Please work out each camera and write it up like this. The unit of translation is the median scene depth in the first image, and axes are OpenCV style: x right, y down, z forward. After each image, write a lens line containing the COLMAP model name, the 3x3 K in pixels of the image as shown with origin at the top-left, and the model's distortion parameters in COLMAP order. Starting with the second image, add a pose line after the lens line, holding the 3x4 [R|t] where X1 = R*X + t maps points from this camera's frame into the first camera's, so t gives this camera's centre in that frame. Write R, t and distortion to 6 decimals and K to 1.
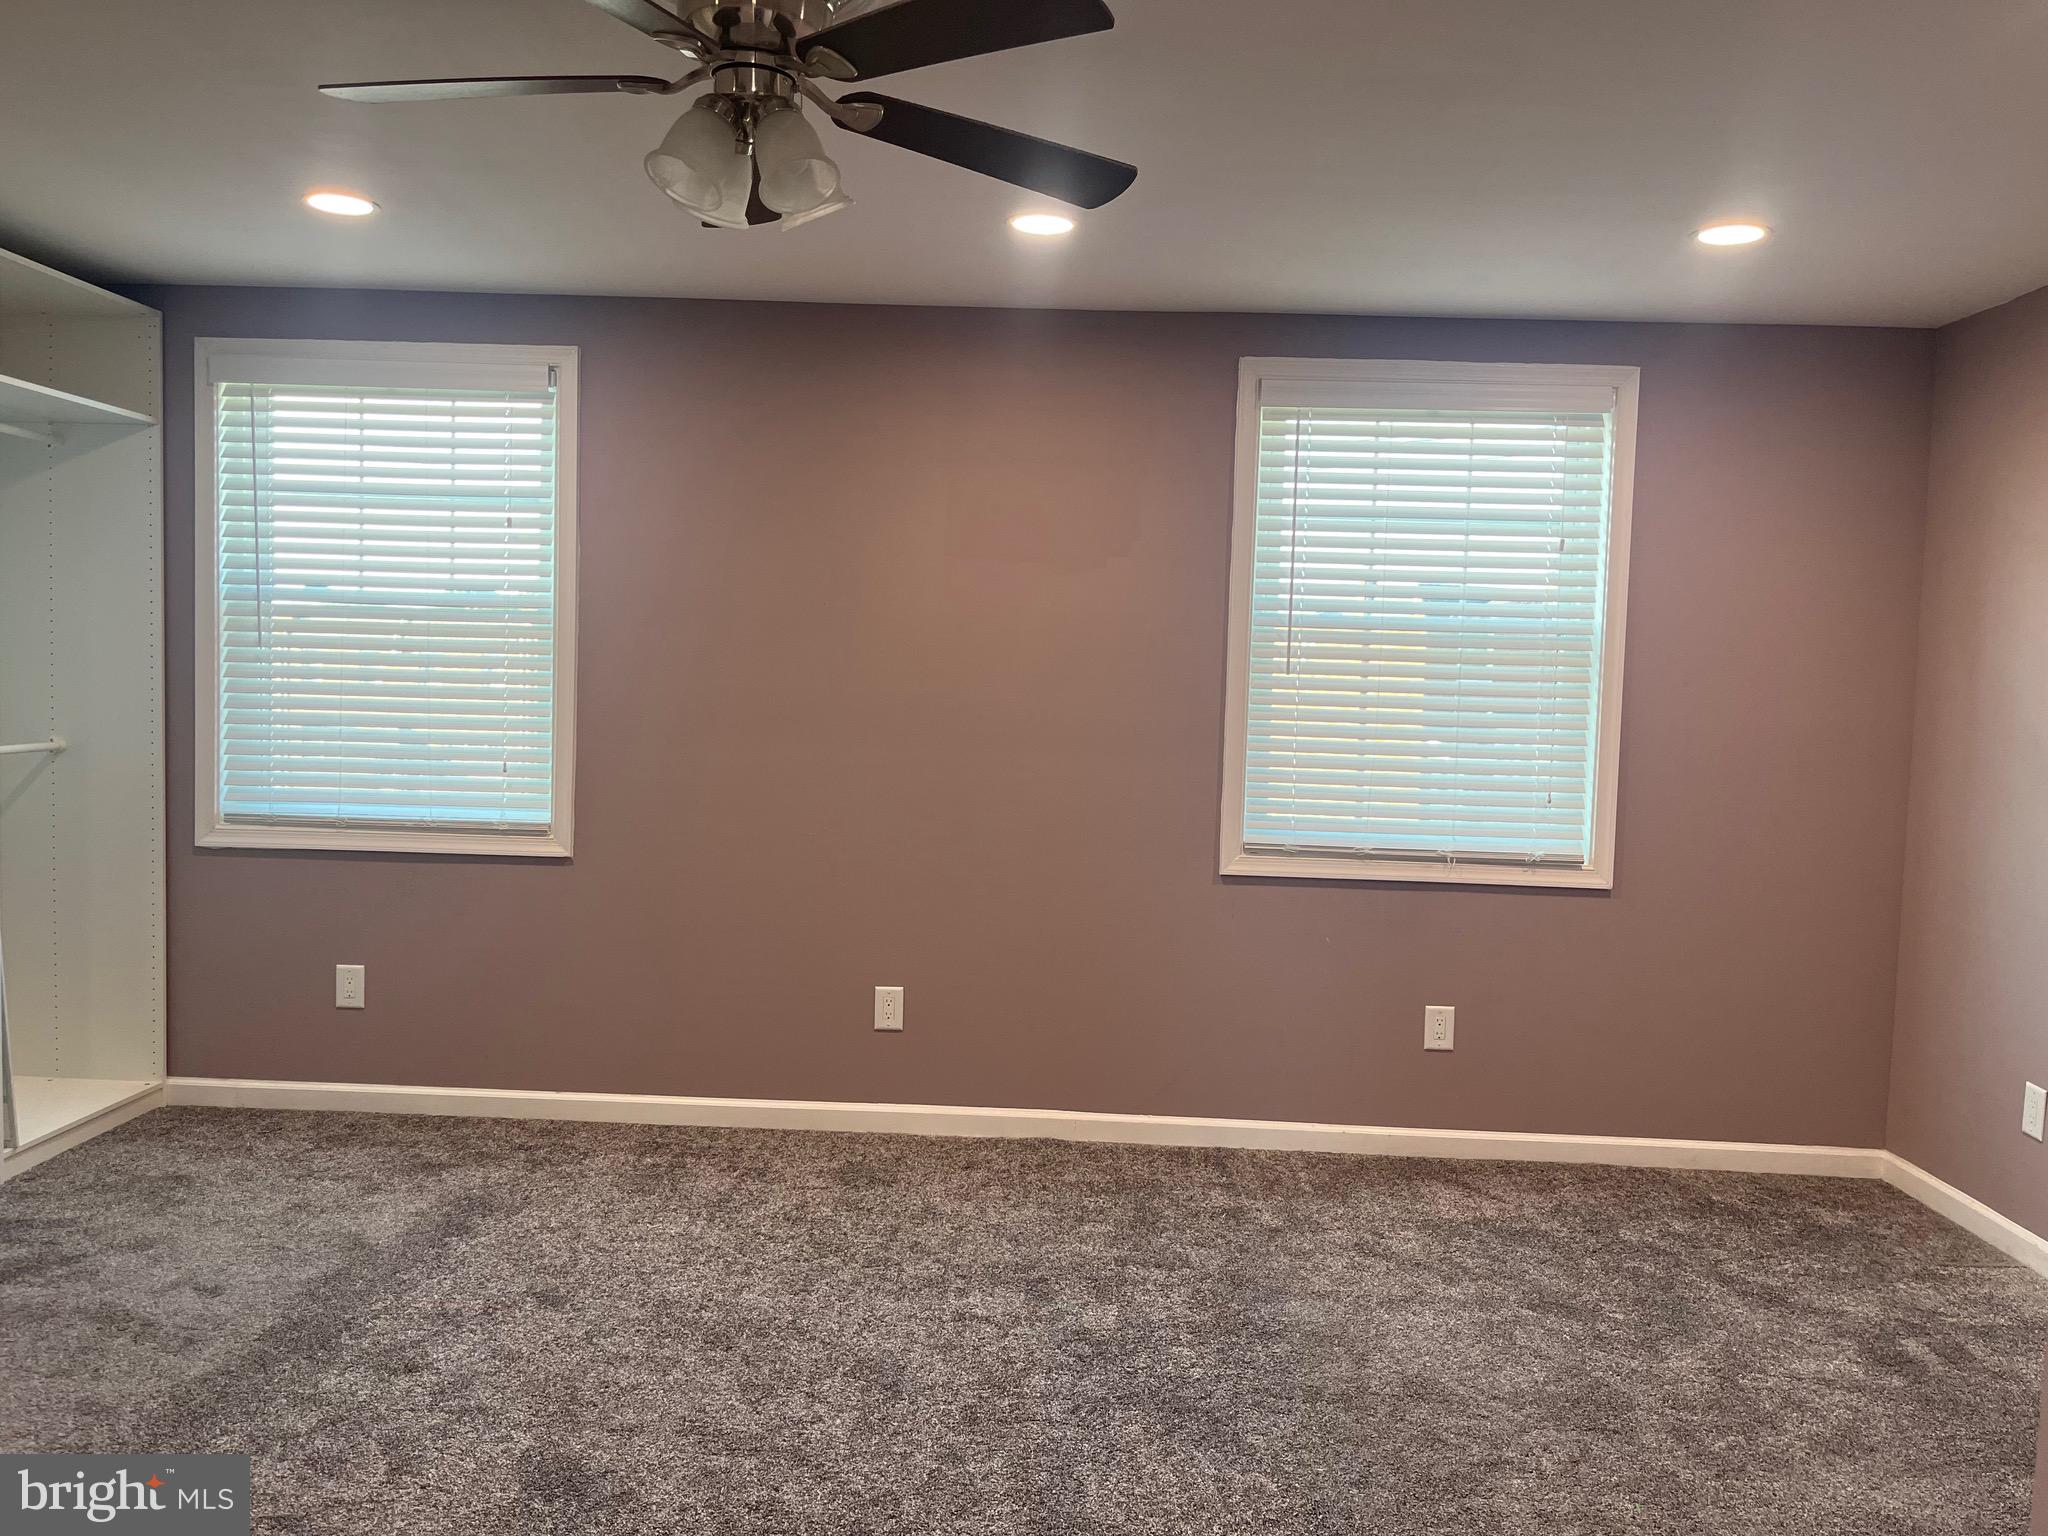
lens RADIAL K [[1545.9, 0, 1020.2], [0, 1545.9, 773.3], [0, 0, 1]] dist [0.050218, -0.074301]
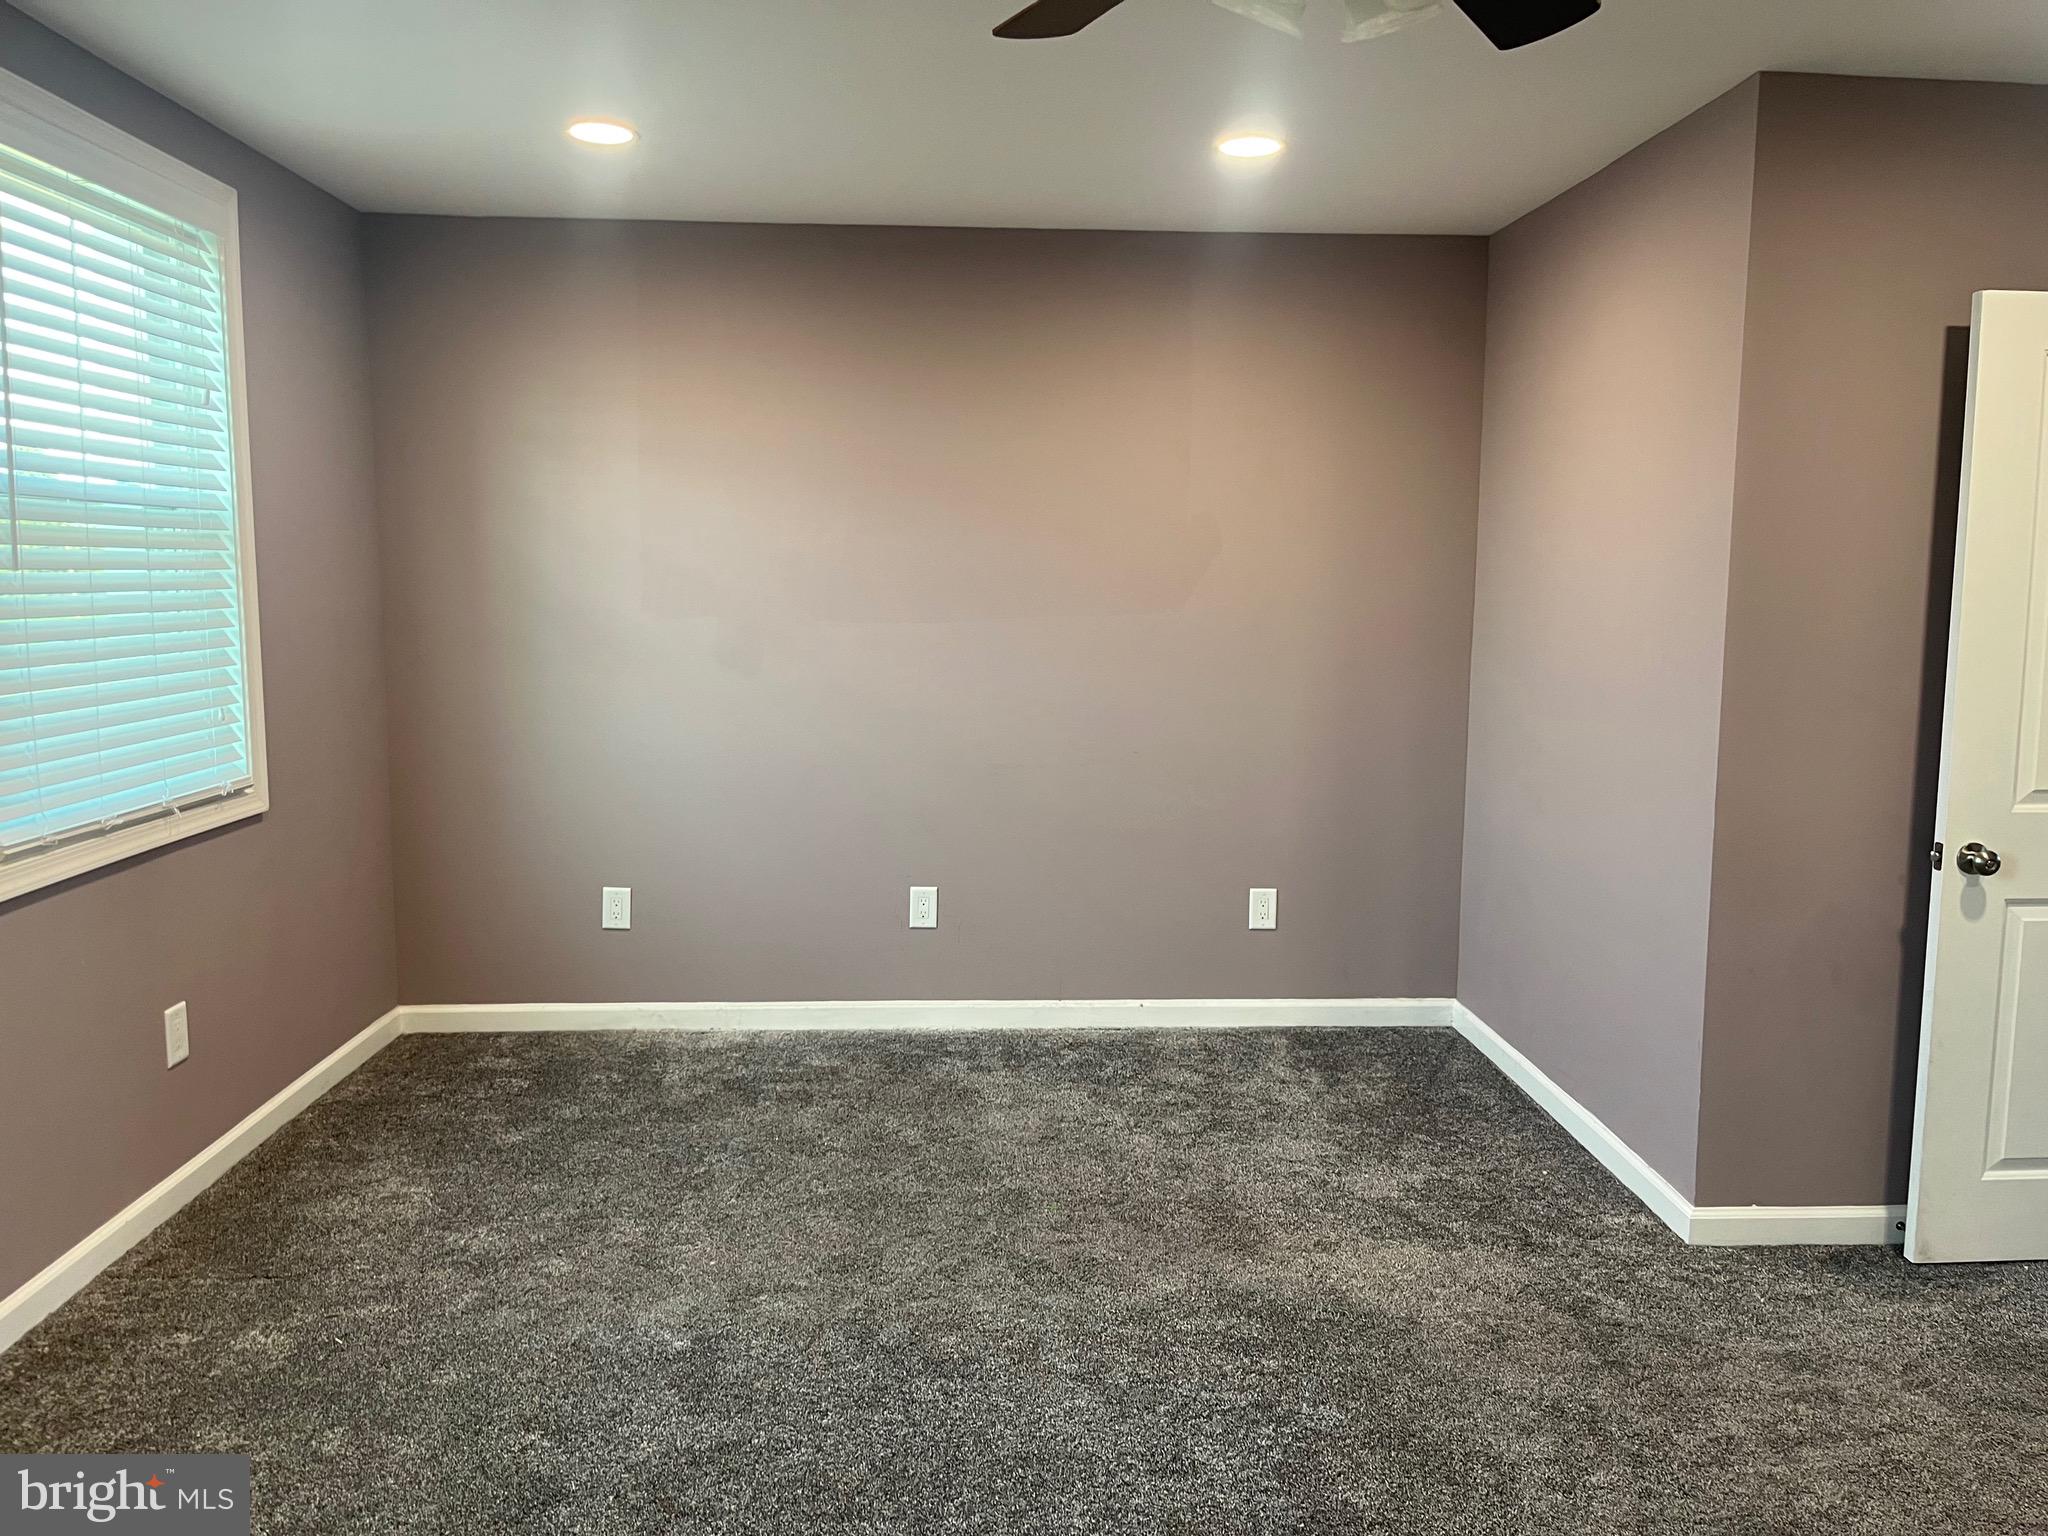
lens RADIAL K [[1545.9, 0, 1021.7], [0, 1545.9, 760.3], [0, 0, 1]] dist [0.050218, -0.074301]
pose [[-0.057311, -0.153860, 0.986429, -0.531166], [0.057057, 0.985933, 0.157097, -0.069900], [-0.996725, 0.065287, -0.047726, 0.679763]]
